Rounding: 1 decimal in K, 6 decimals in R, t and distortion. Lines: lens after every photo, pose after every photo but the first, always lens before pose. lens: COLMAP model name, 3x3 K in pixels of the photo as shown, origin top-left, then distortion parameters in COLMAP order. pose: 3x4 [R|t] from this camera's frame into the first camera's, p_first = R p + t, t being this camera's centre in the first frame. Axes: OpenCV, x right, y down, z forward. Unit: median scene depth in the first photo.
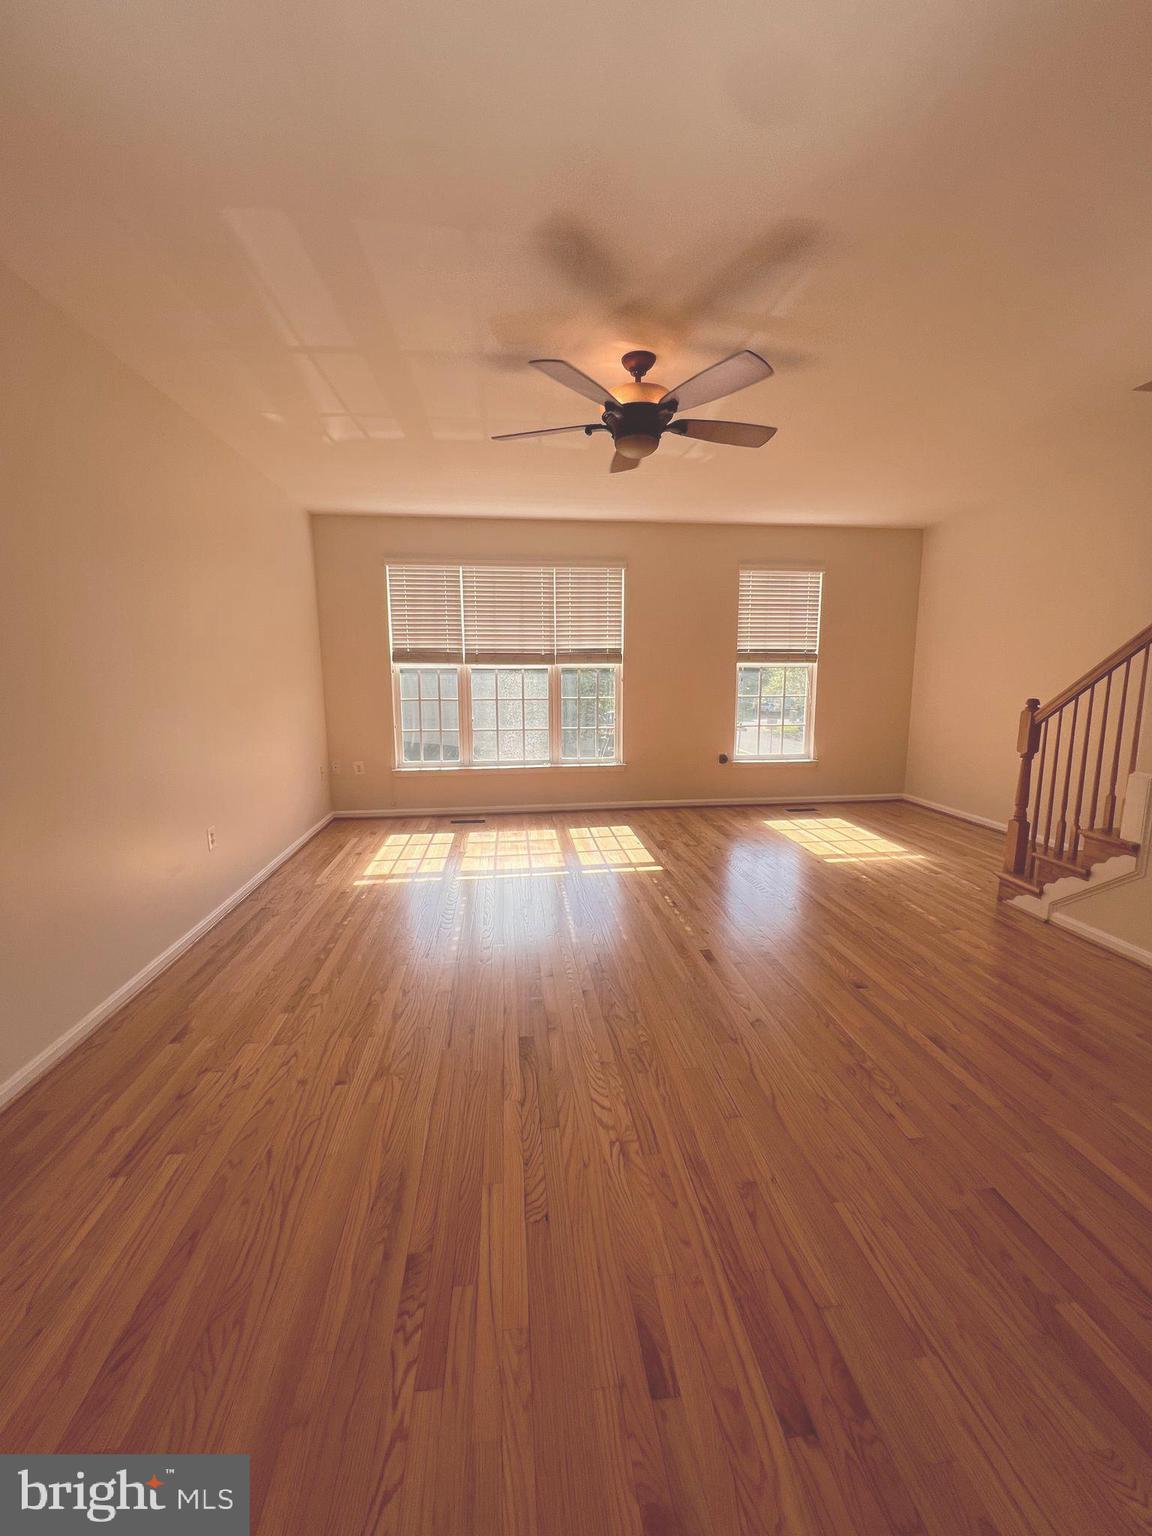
lens RADIAL K [[616.9, 0, 582.6], [0, 616.9, 761.8], [0, 0, 1]] dist [-0.001112, 0.000653]
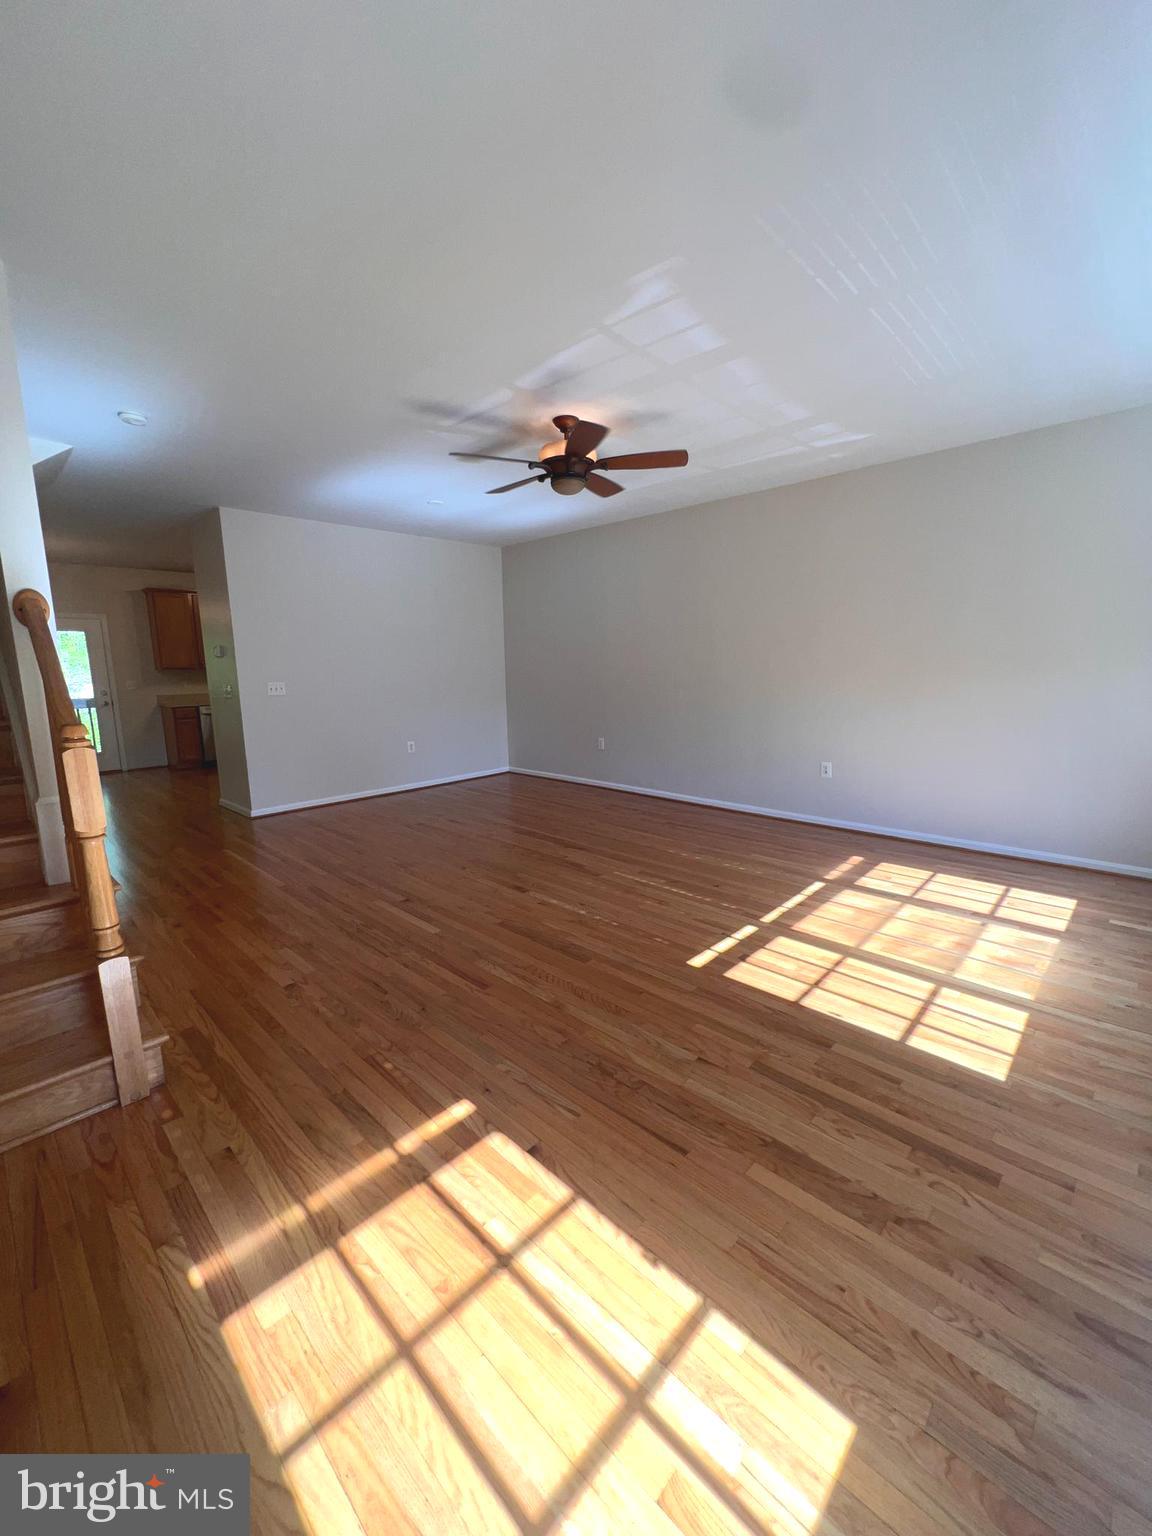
lens RADIAL K [[616.9, 0, 582.2], [0, 616.9, 770.0], [0, 0, 1]] dist [-0.001112, 0.000653]
pose [[-0.778362, 0.128237, -0.614580, 0.590806], [-0.066077, 0.956747, 0.283319, -0.200250], [0.624329, 0.261134, -0.736221, 1.354860]]
